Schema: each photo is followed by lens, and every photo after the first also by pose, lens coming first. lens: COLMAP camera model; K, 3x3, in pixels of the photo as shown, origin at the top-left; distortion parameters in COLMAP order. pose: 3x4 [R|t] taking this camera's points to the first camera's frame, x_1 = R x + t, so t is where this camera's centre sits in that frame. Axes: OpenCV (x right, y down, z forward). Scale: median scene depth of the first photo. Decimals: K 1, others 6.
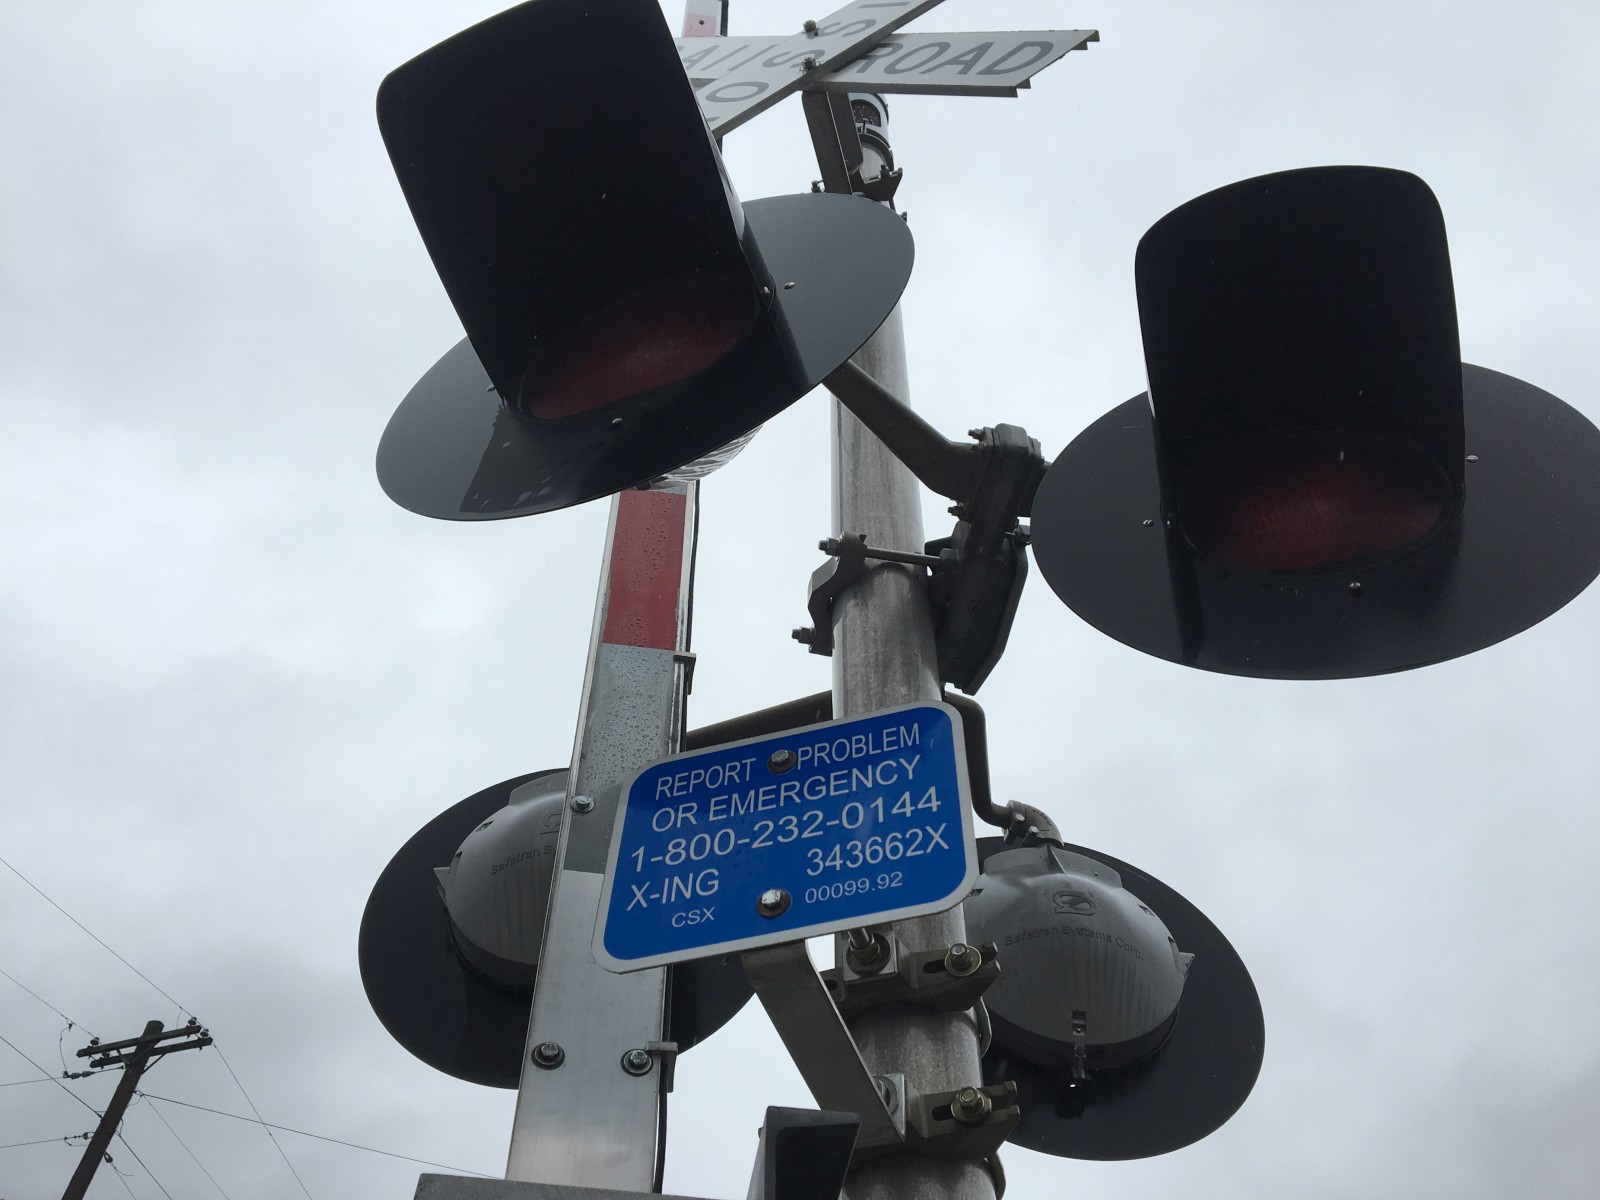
lens RADIAL K [[1338.9, 0, 779.0], [0, 1338.9, 596.9], [0, 0, 1]] dist [0.093026, -0.127008]
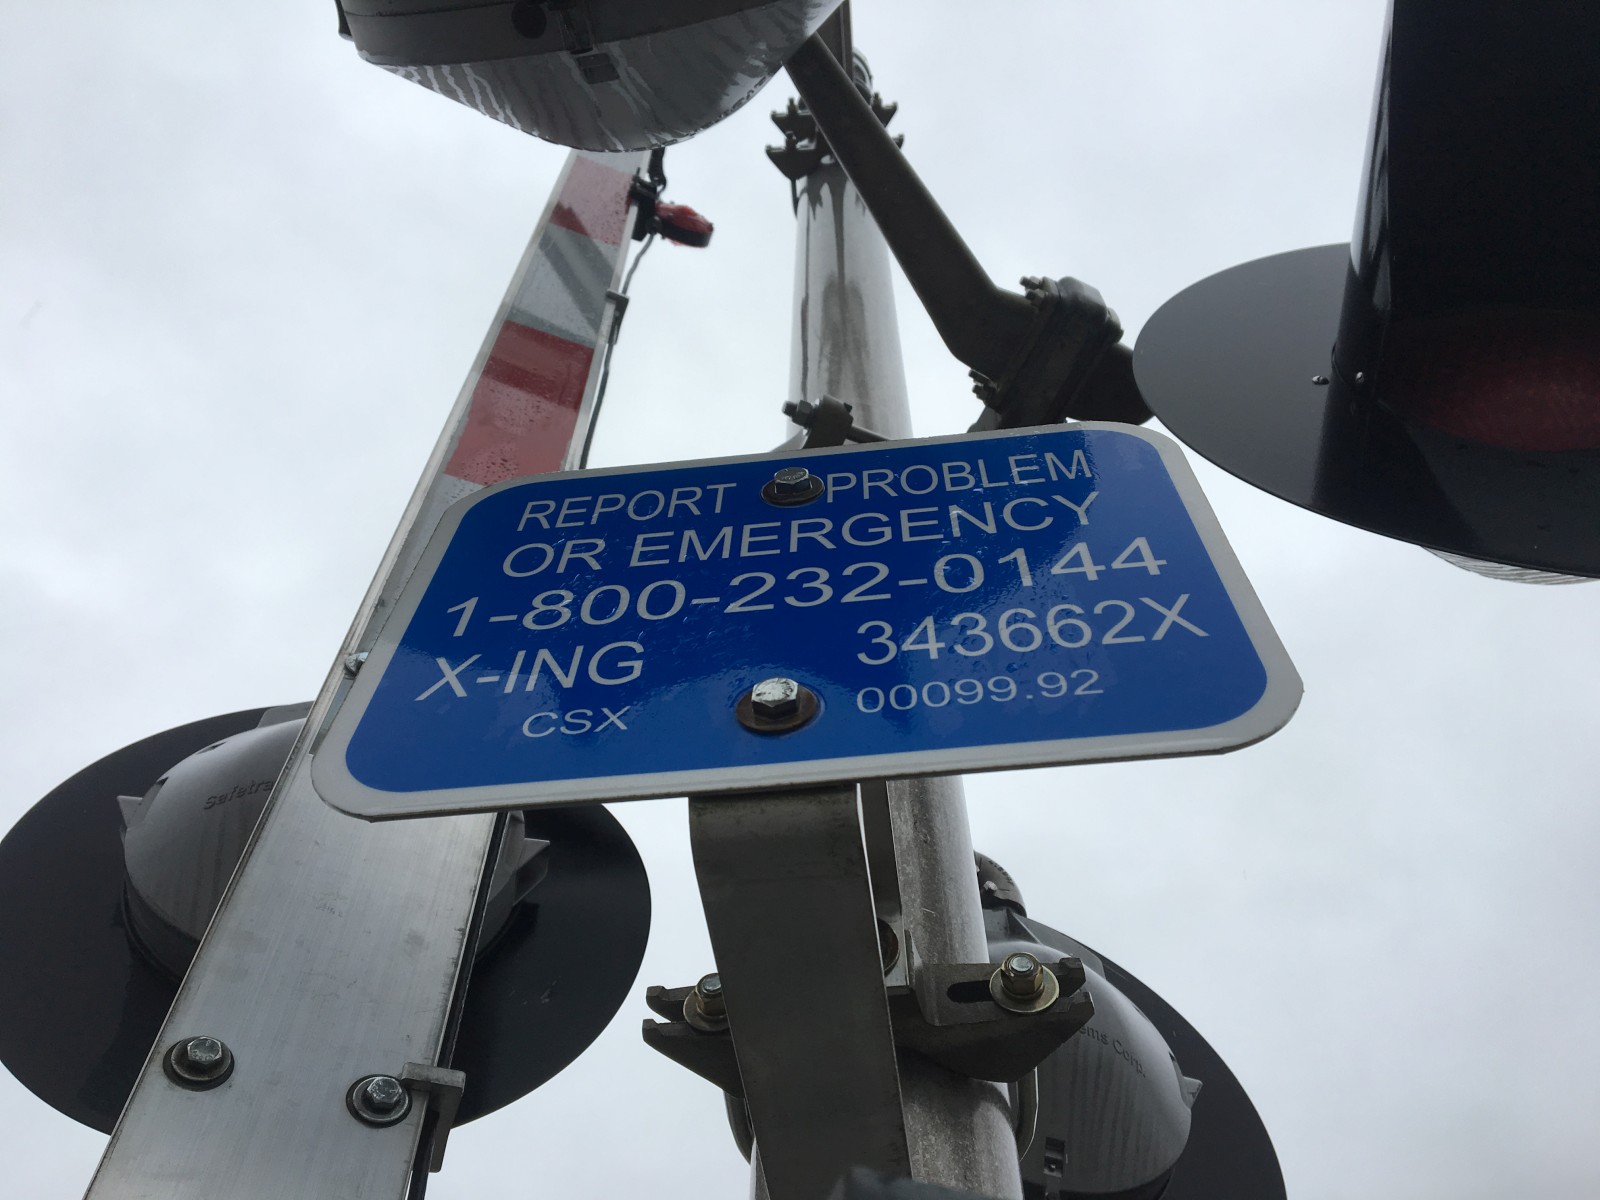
lens RADIAL K [[1370.4, 0, 781.6], [0, 1370.4, 598.1], [0, 0, 1]] dist [0.084739, -0.128152]
pose [[0.981653, 0.161658, 0.101111, -0.046713], [-0.152544, 0.983985, -0.092217, 0.213230], [-0.114399, 0.075101, 0.990592, 0.527312]]
